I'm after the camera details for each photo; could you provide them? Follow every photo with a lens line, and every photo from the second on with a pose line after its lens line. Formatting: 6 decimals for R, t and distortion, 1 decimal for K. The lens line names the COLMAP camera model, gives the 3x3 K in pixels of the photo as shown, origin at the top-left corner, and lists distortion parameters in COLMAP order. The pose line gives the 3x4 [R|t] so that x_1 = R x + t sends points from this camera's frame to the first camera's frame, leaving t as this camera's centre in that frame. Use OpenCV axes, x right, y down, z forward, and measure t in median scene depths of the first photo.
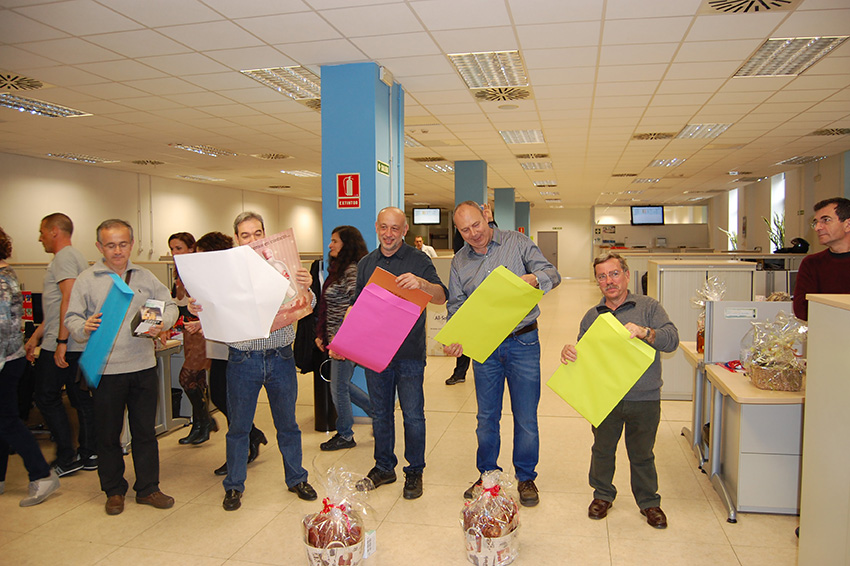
lens RADIAL K [[687.5, 0, 425.0], [0, 687.5, 283.0], [0, 0, 1]] dist [-0.091312, 0.047453]
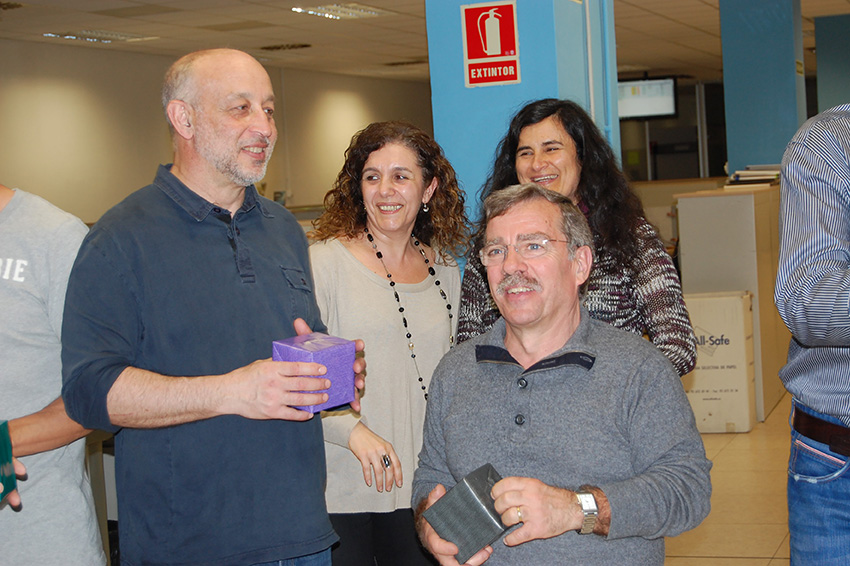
lens RADIAL K [[1721.4, 0, 425.0], [0, 1721.4, 283.0], [0, 0, 1]] dist [-0.029605, 0.041231]
pose [[0.991524, -0.046048, -0.121489, -0.025967], [0.046694, 0.998906, 0.002475, 0.008930], [0.121243, -0.008127, 0.992590, -0.063336]]
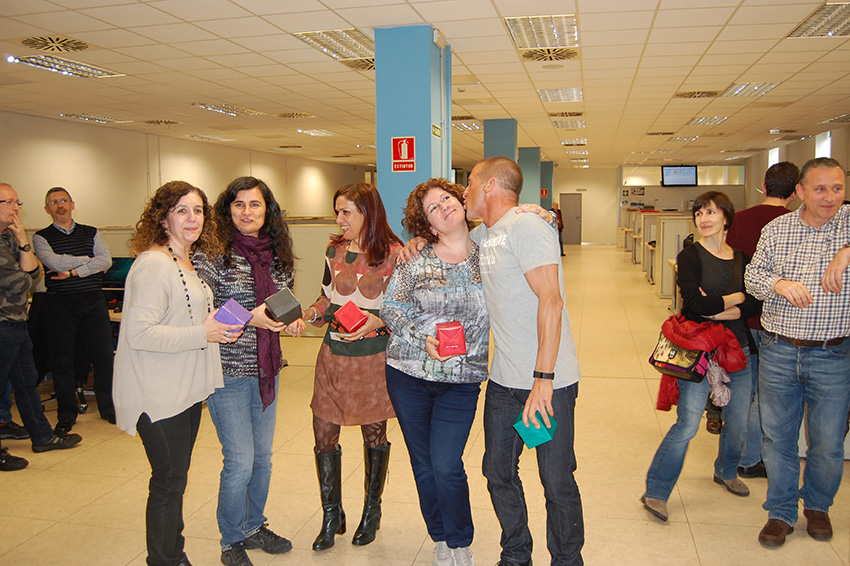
lens RADIAL K [[756.6, 0, 425.0], [0, 756.6, 283.0], [0, 0, 1]] dist [-0.092332, 0.062409]
pose [[0.999990, -0.002865, -0.003373, -0.069079], [0.003007, 0.999071, 0.042980, 0.006281], [0.003247, -0.042990, 0.999070, -0.102594]]
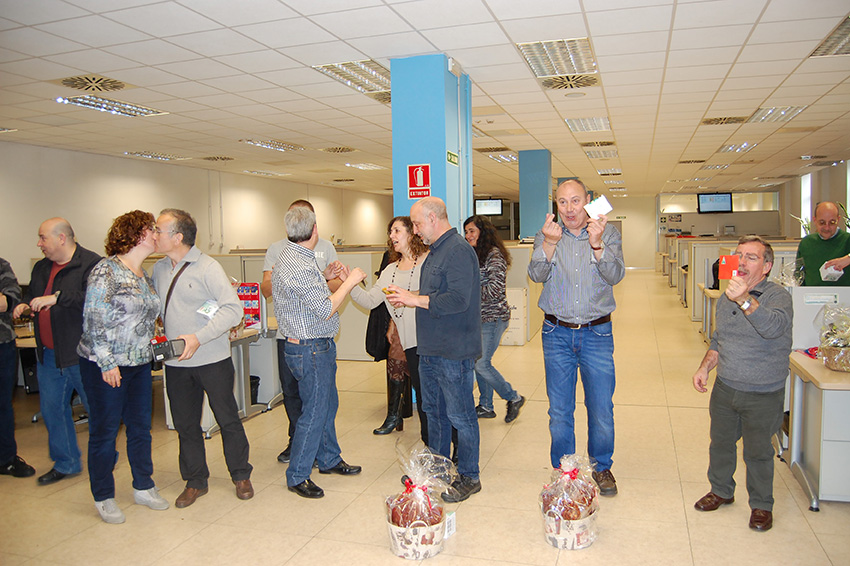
lens RADIAL K [[687.5, 0, 425.0], [0, 687.5, 283.0], [0, 0, 1]] dist [-0.091312, 0.047453]
pose [[0.996164, -0.007515, -0.087187, -0.013876], [0.008517, 0.999902, 0.011127, 0.004110], [0.087095, -0.011827, 0.996130, -0.011195]]
